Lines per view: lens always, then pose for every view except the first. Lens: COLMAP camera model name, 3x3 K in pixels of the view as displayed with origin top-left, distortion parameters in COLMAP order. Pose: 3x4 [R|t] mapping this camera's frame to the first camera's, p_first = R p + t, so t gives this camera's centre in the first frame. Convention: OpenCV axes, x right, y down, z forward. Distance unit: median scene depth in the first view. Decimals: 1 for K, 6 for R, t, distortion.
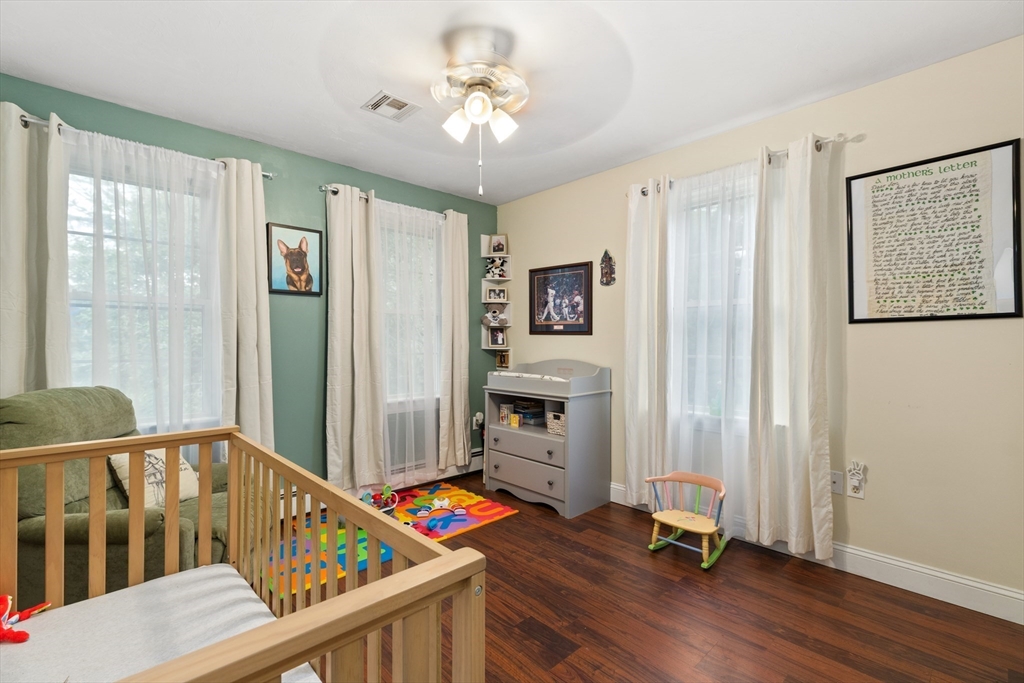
lens RADIAL K [[469.1, 0, 513.5], [0, 469.1, 342.3], [0, 0, 1]] dist [0.005478, -0.001177]
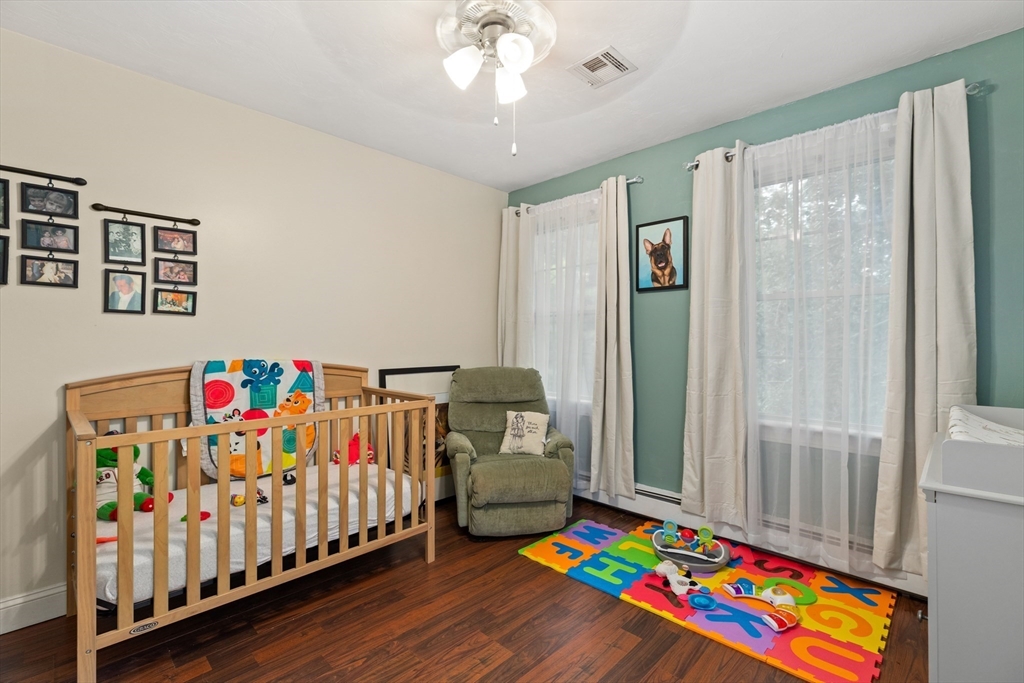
lens RADIAL K [[469.1, 0, 513.3], [0, 469.1, 338.5], [0, 0, 1]] dist [0.005478, -0.001177]
pose [[0.017175, -0.001567, -0.999851, 0.490758], [-0.001465, 0.999998, -0.001593, -0.001229], [0.999851, 0.001492, 0.017173, 0.670748]]
